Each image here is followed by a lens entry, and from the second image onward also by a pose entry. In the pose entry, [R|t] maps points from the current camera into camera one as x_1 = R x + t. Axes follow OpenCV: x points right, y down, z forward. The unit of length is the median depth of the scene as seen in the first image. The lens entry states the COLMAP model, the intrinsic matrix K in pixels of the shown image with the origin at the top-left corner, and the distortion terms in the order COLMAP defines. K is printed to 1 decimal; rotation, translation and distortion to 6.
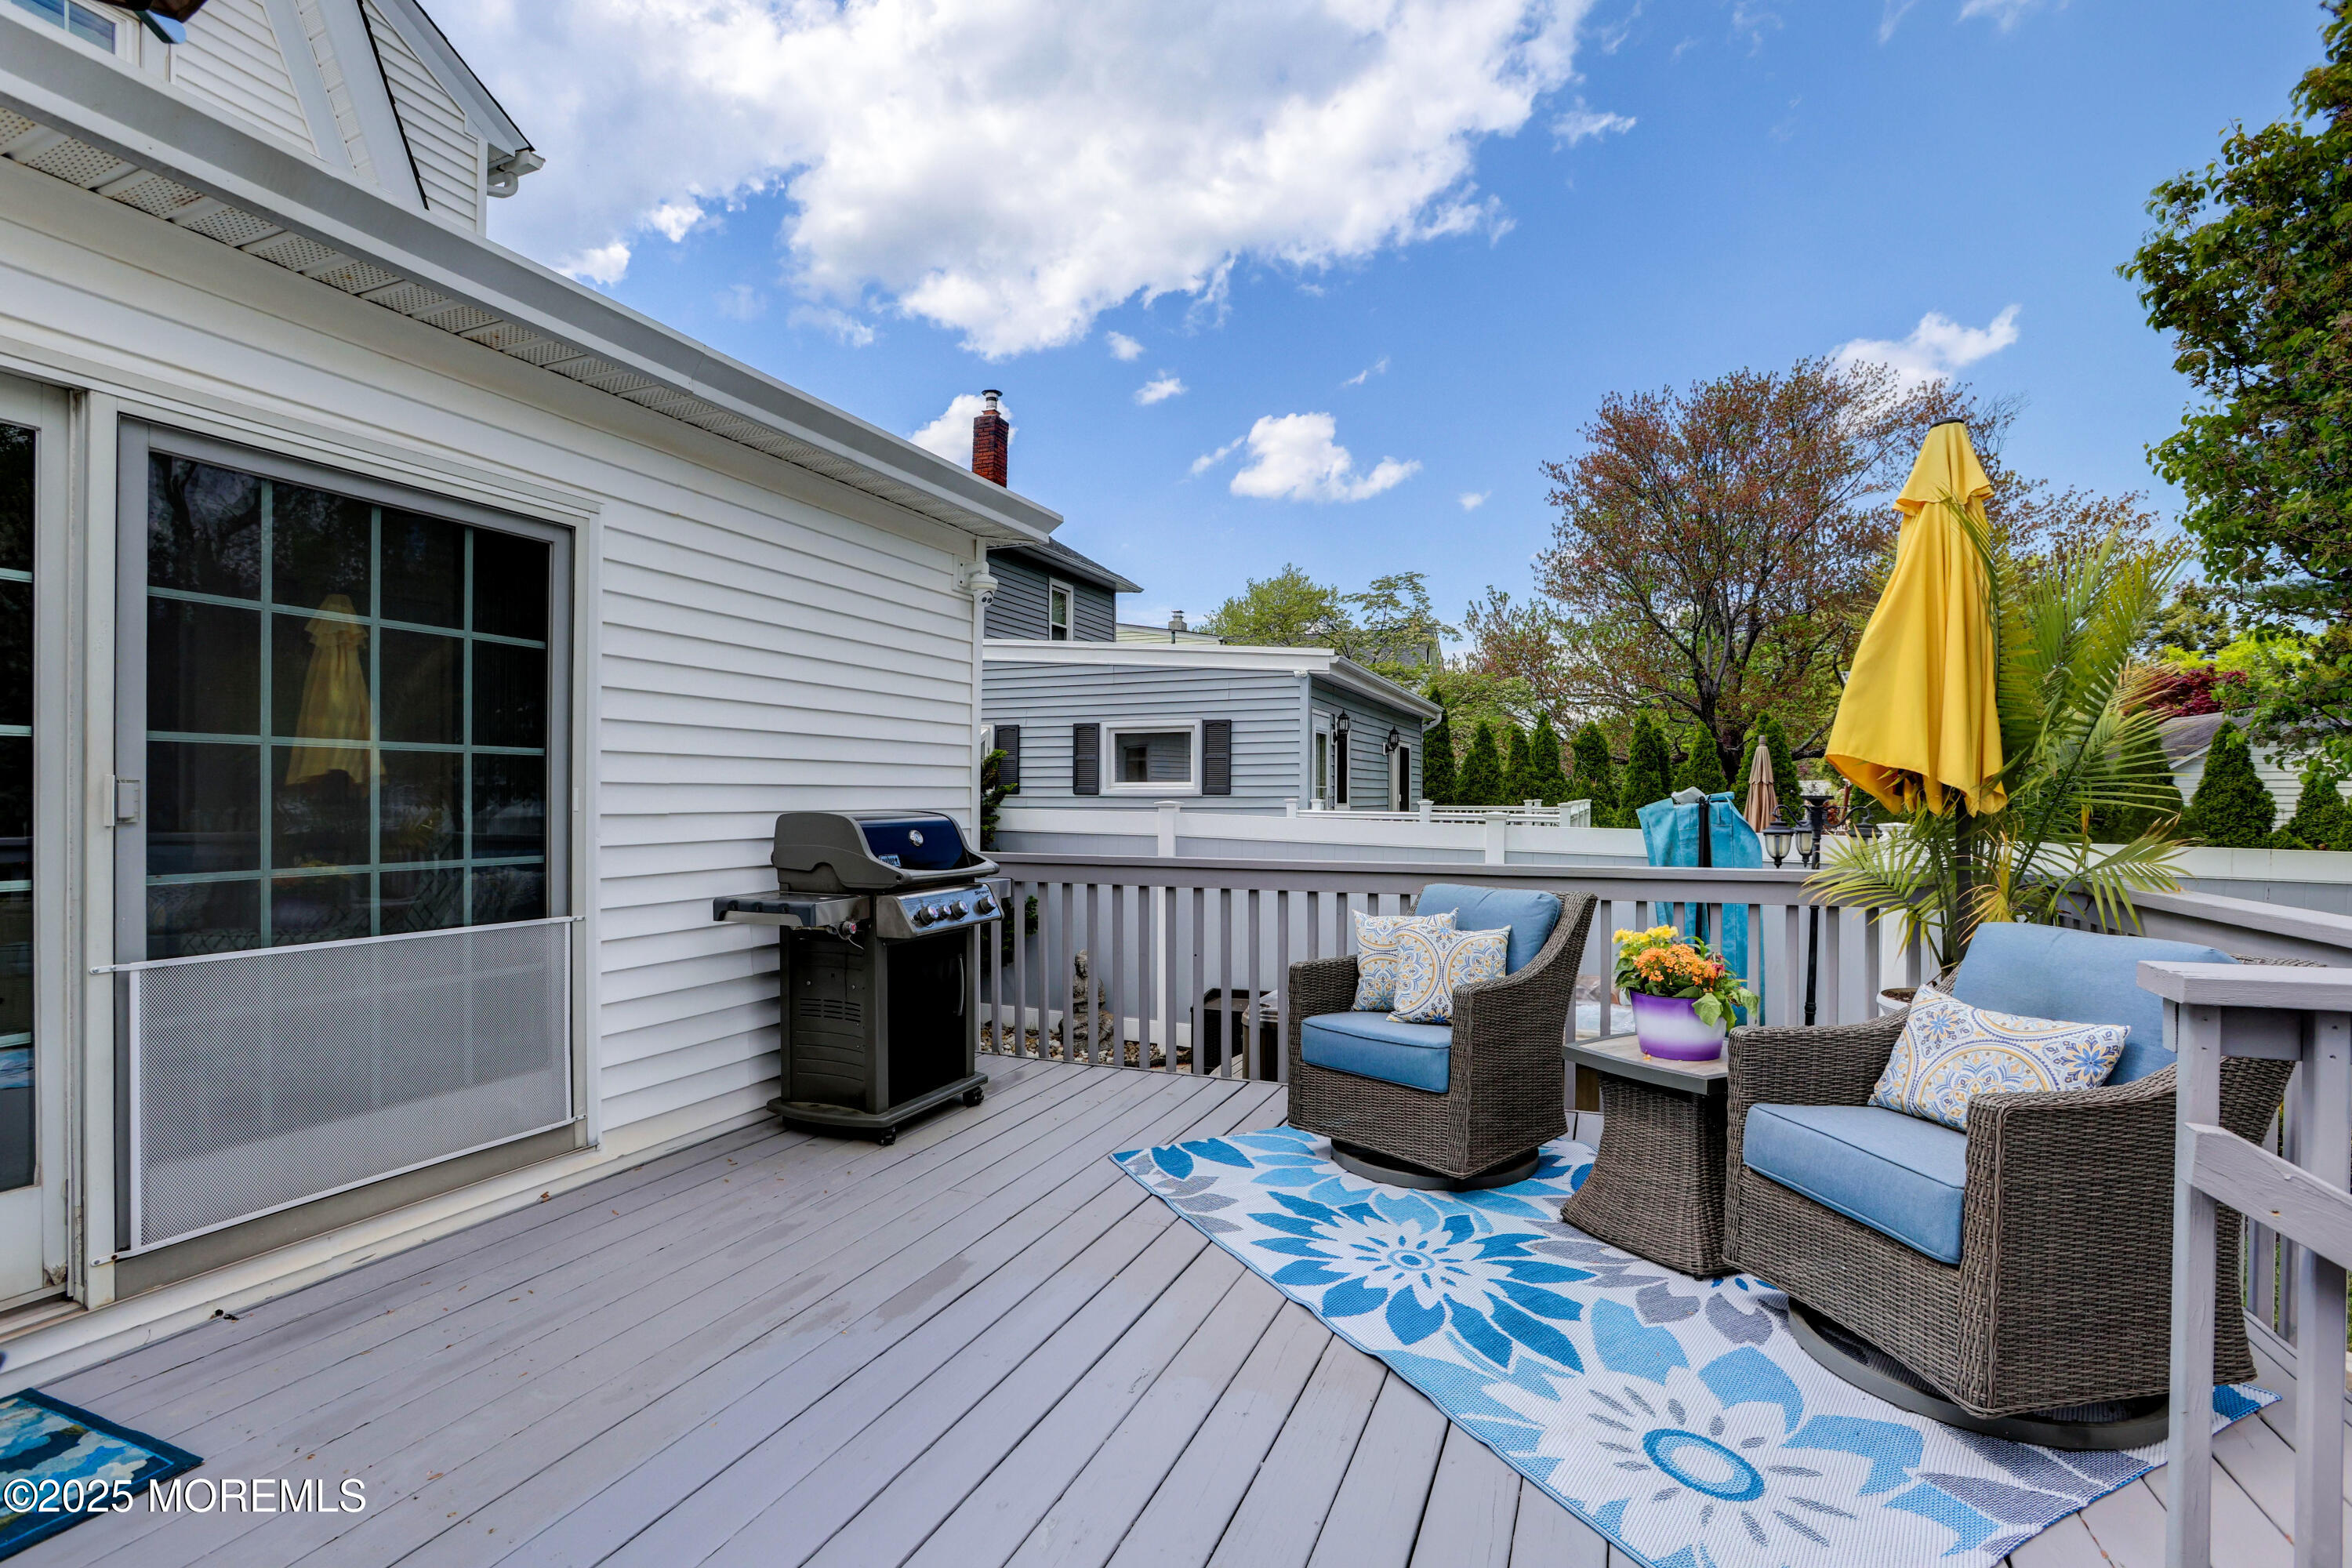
lens RADIAL K [[1116.6, 0, 1172.3], [0, 1116.6, 793.4], [0, 0, 1]] dist [-0.002992, 0.000100]
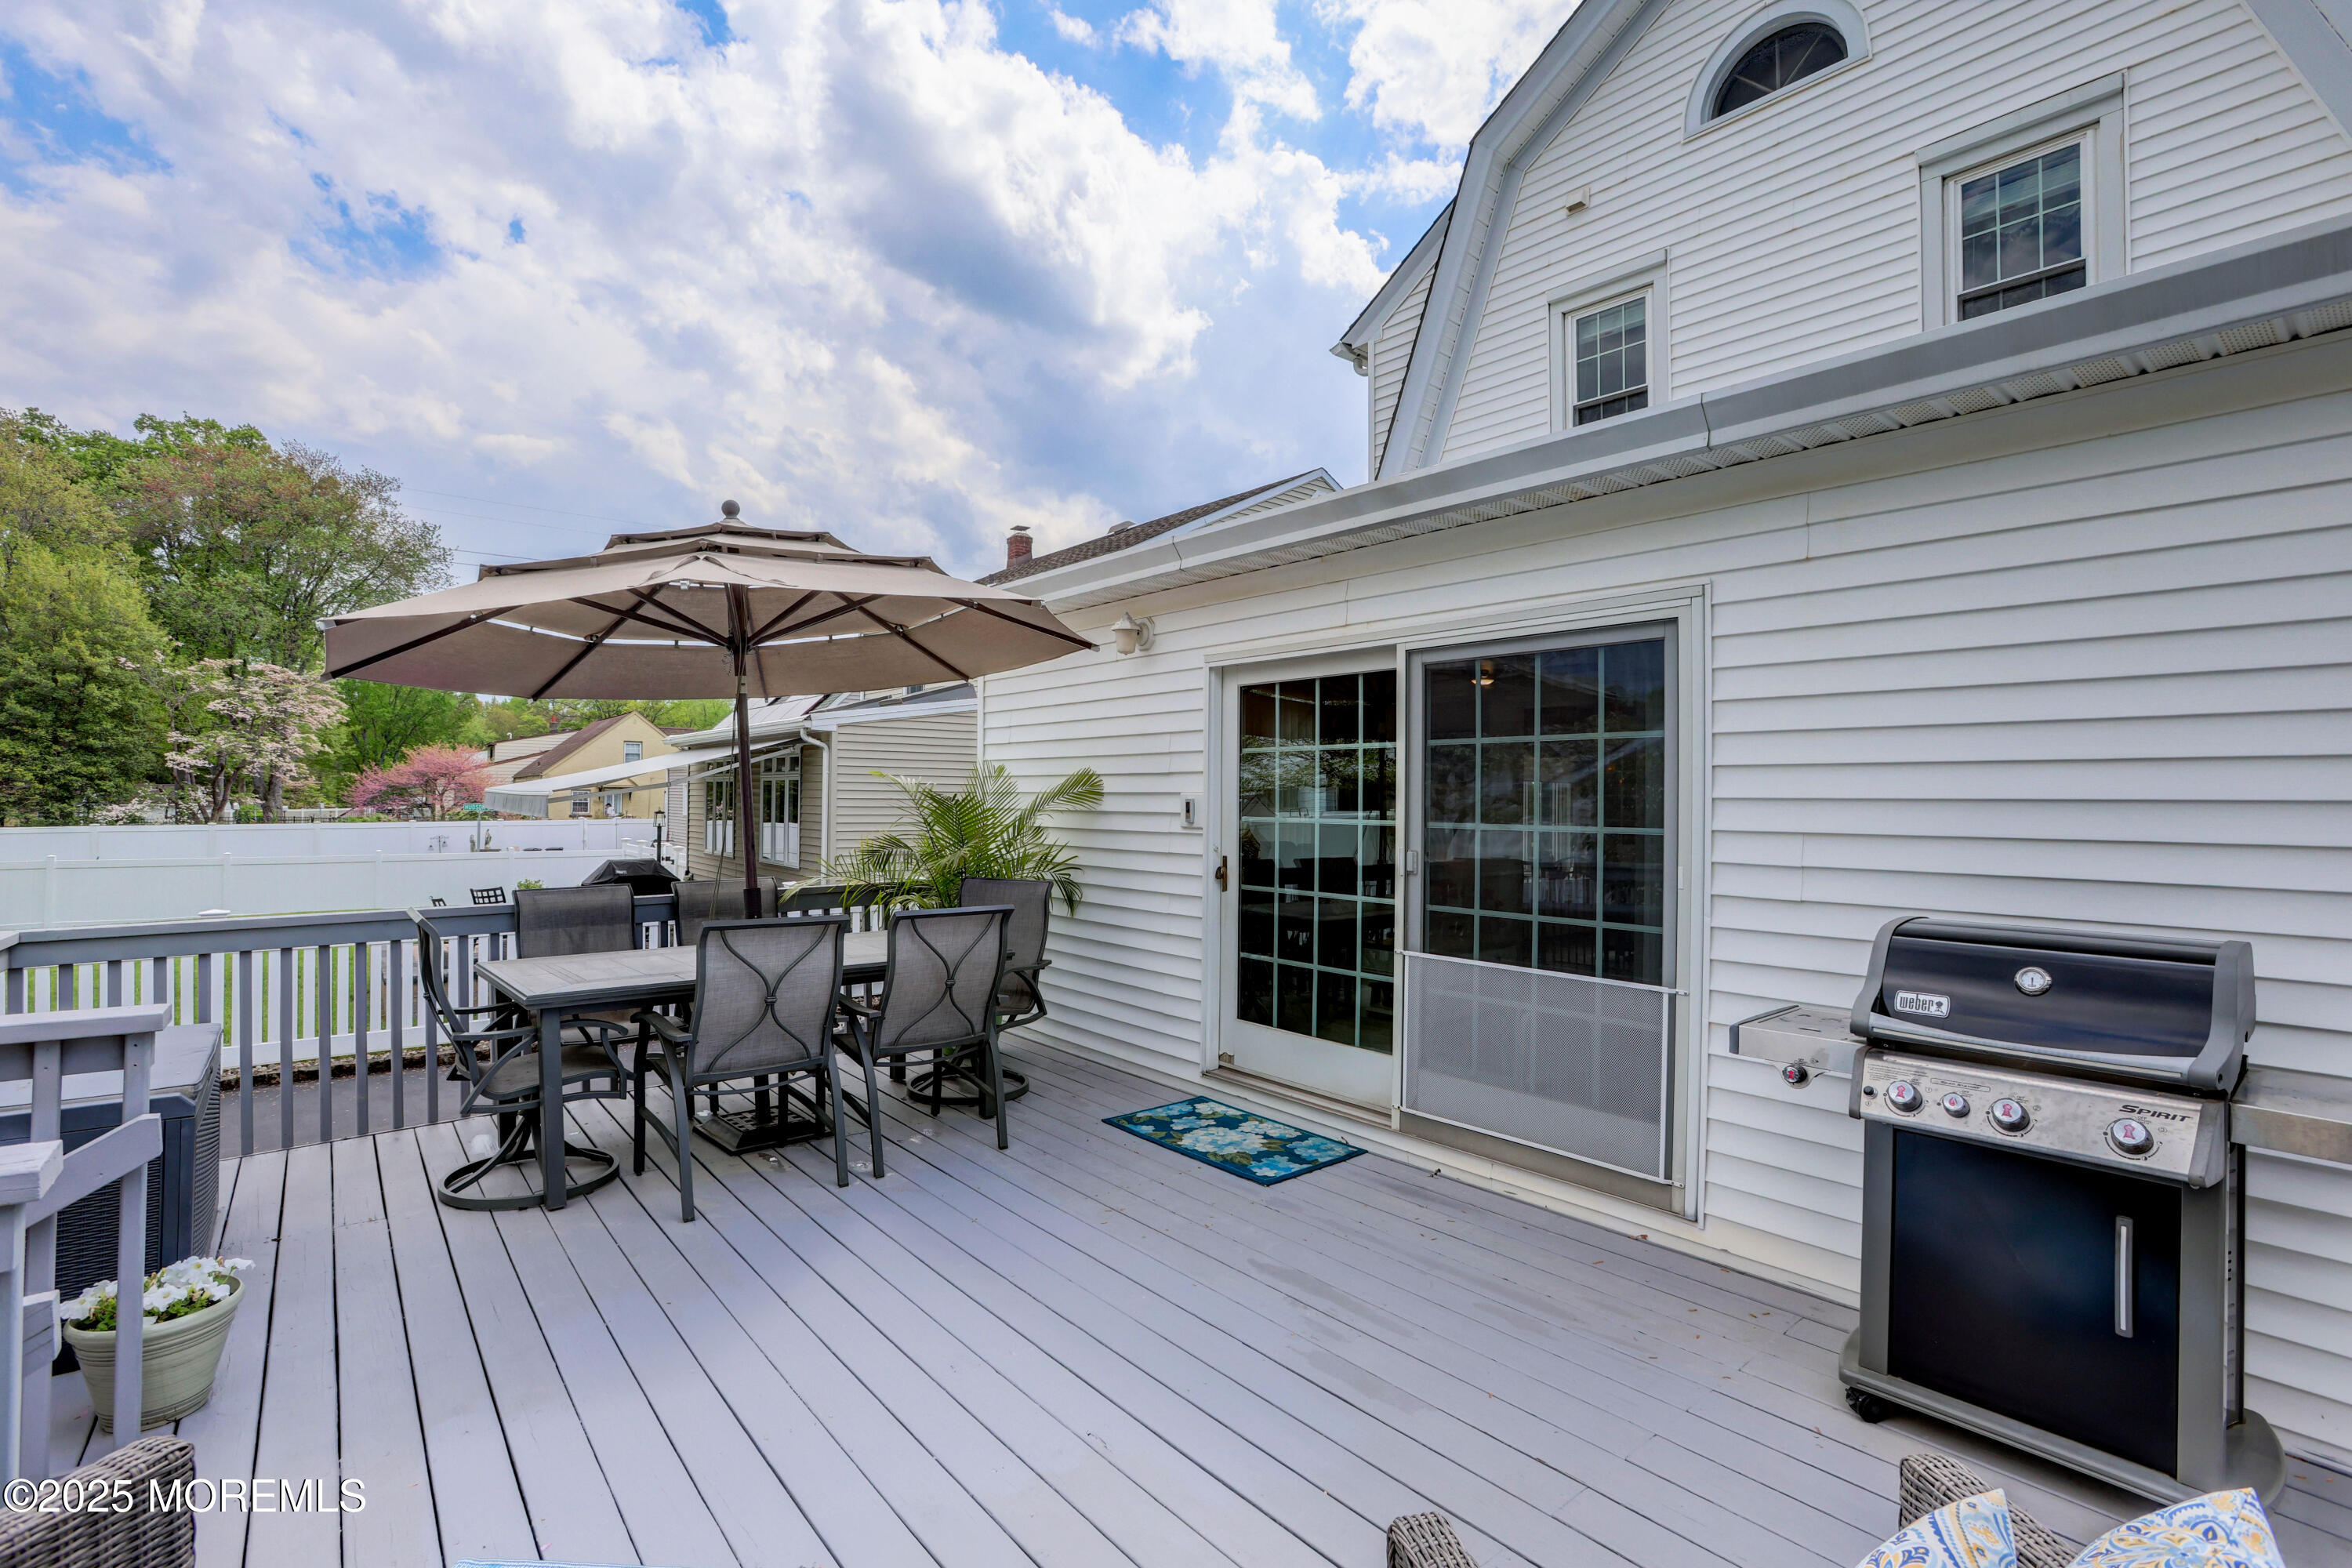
lens RADIAL K [[1116.6, 0, 1170.9], [0, 1116.6, 793.3], [0, 0, 1]] dist [-0.002992, 0.000100]
pose [[-0.482383, -0.014129, -0.875847, 0.634651], [-0.002590, 0.999889, -0.014704, -0.058795], [0.875957, -0.004825, -0.482366, 1.134091]]
